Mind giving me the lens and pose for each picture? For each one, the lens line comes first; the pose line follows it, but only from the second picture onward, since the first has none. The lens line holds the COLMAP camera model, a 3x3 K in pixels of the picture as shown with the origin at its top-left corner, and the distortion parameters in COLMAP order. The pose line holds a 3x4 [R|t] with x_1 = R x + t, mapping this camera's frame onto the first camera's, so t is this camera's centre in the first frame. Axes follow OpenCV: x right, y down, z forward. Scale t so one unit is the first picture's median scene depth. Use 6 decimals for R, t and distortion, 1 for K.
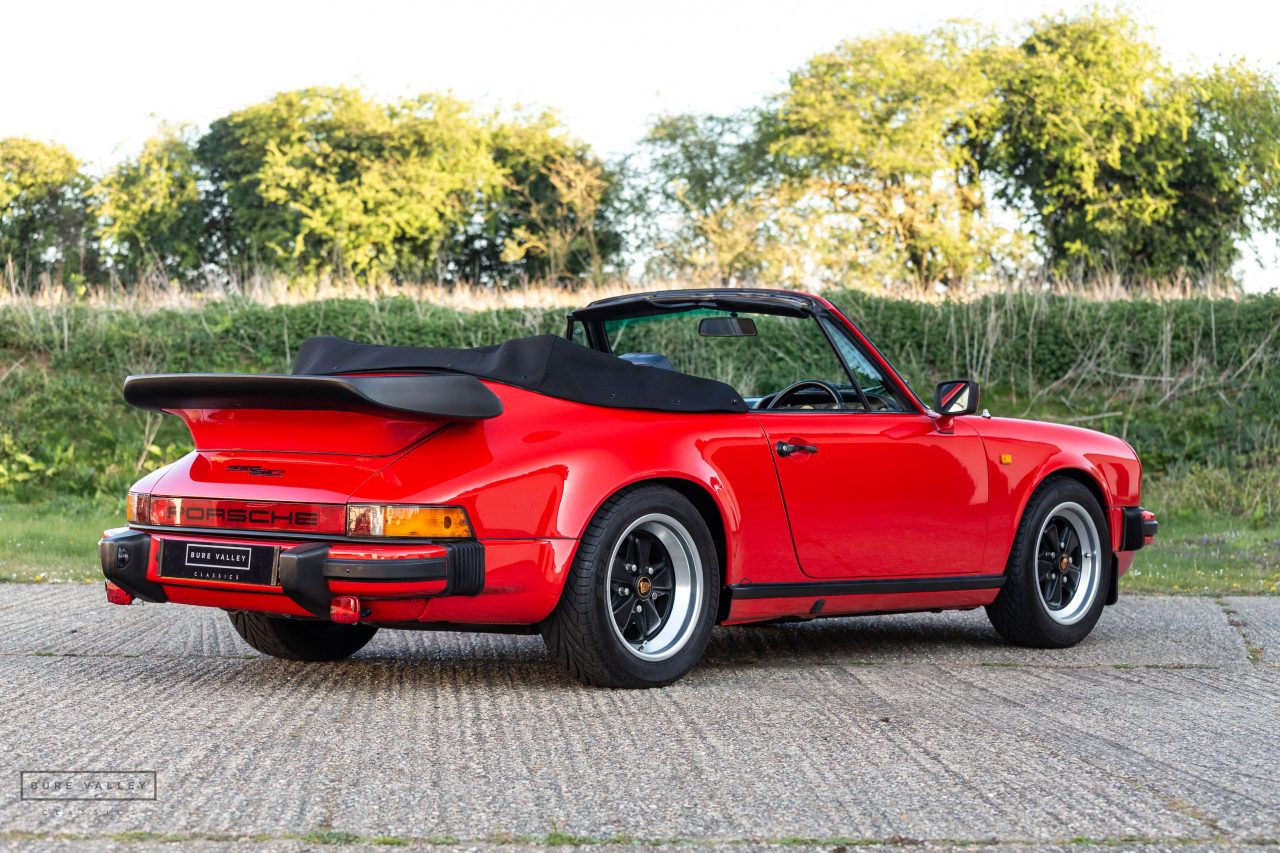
lens RADIAL K [[3791.3, 0, 659.8], [0, 3791.3, 473.4], [0, 0, 1]] dist [-0.169012, -1.079497]
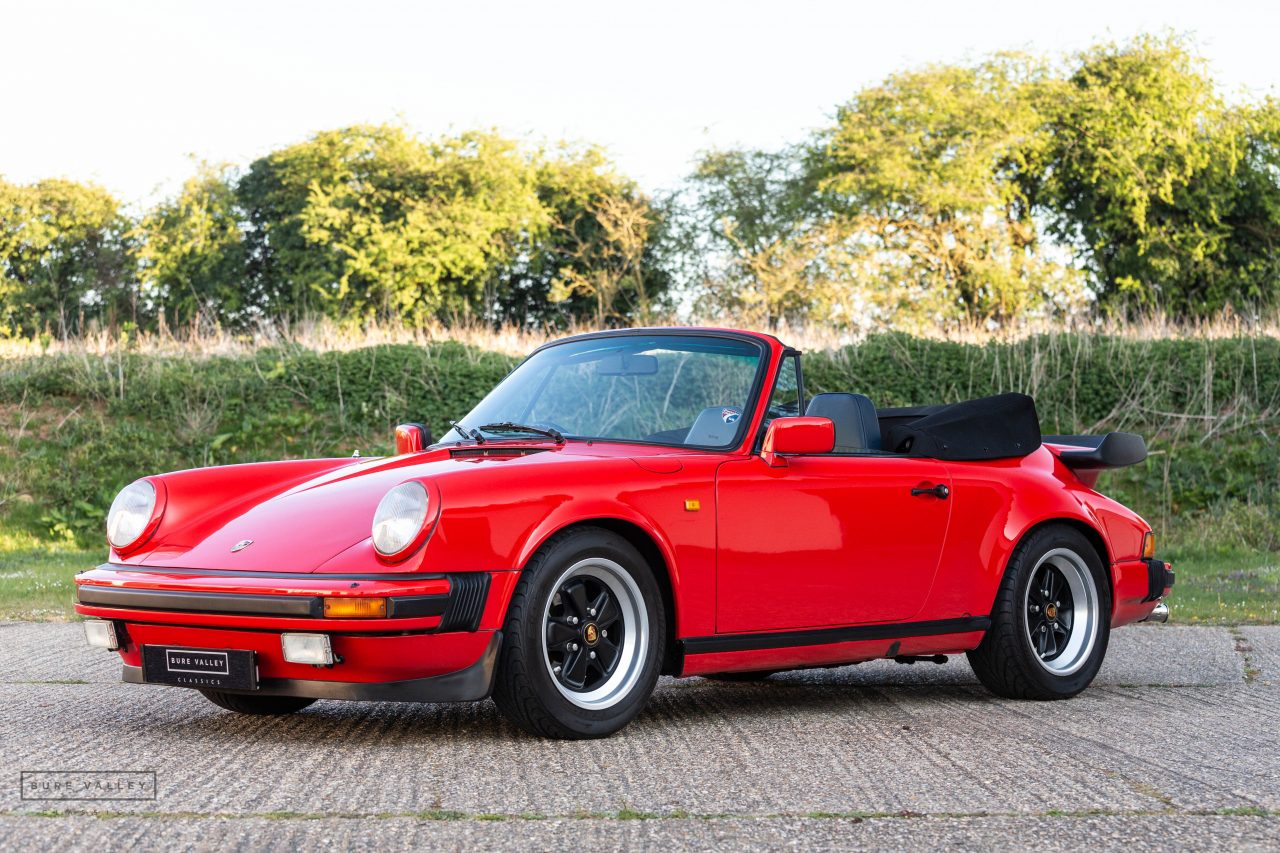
lens RADIAL K [[4311.3, 0, 642.3], [0, 4311.3, 447.1], [0, 0, 1]] dist [-0.225827, -1.876632]
pose [[0.999841, -0.008311, -0.015762, 0.000268], [0.008063, 0.999844, -0.015735, -0.000092], [0.015891, 0.015605, 0.999752, -0.123358]]
